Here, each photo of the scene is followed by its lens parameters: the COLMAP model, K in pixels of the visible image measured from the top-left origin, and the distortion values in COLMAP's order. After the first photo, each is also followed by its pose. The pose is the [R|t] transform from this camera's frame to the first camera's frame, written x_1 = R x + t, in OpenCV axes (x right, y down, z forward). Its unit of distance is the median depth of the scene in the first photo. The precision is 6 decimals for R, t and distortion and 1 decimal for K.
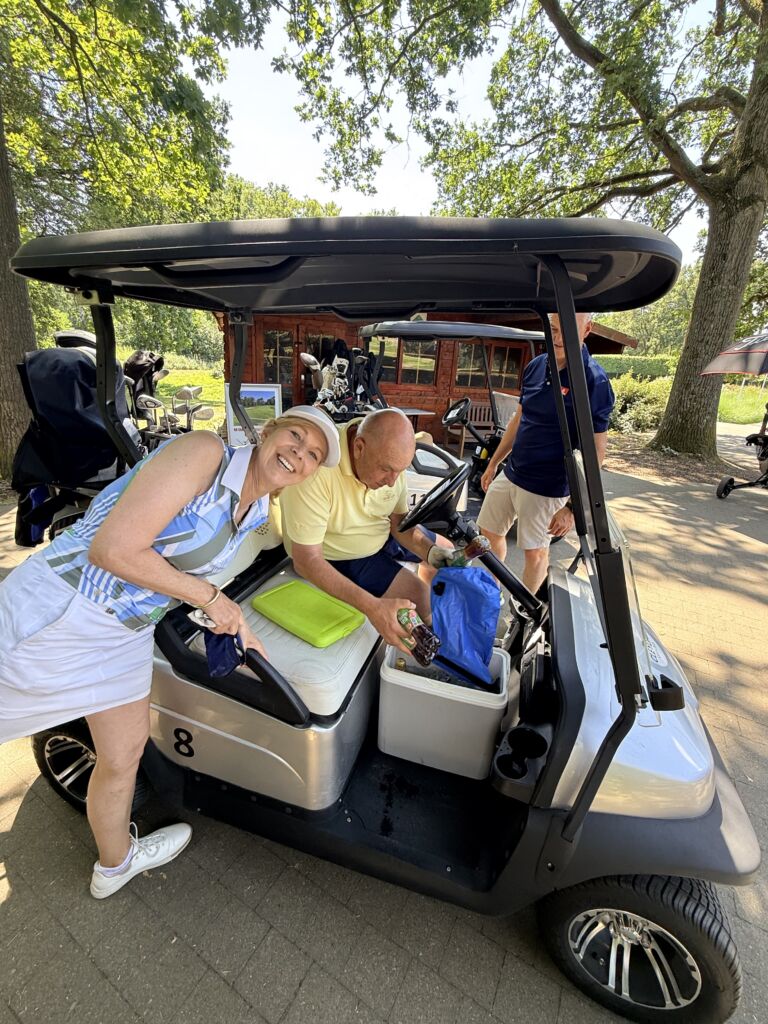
lens RADIAL K [[451.9, 0, 384.0], [0, 451.9, 512.0], [0, 0, 1]] dist [-0.002219, -0.000344]
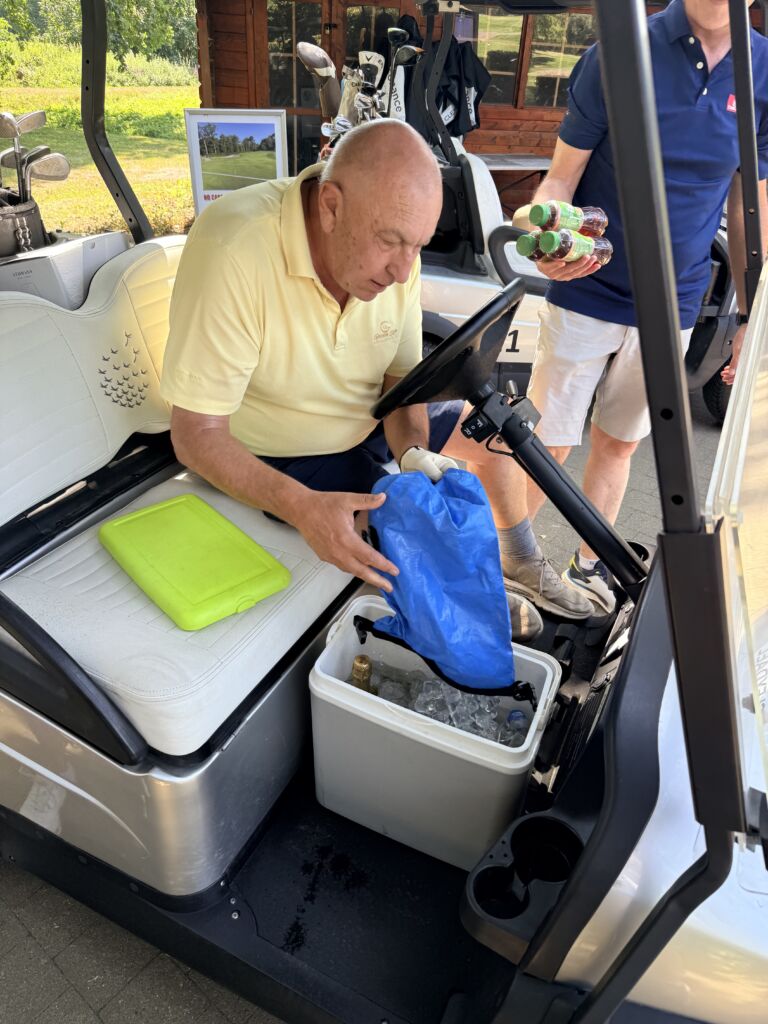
lens RADIAL K [[753.0, 0, 384.0], [0, 753.0, 512.0], [0, 0, 1]] dist [-0.007805, -0.003987]
pose [[0.987351, 0.067709, -0.143367, 0.187733], [-0.035563, 0.975765, 0.215910, -0.036668], [0.154512, -0.208080, 0.965831, 0.175938]]
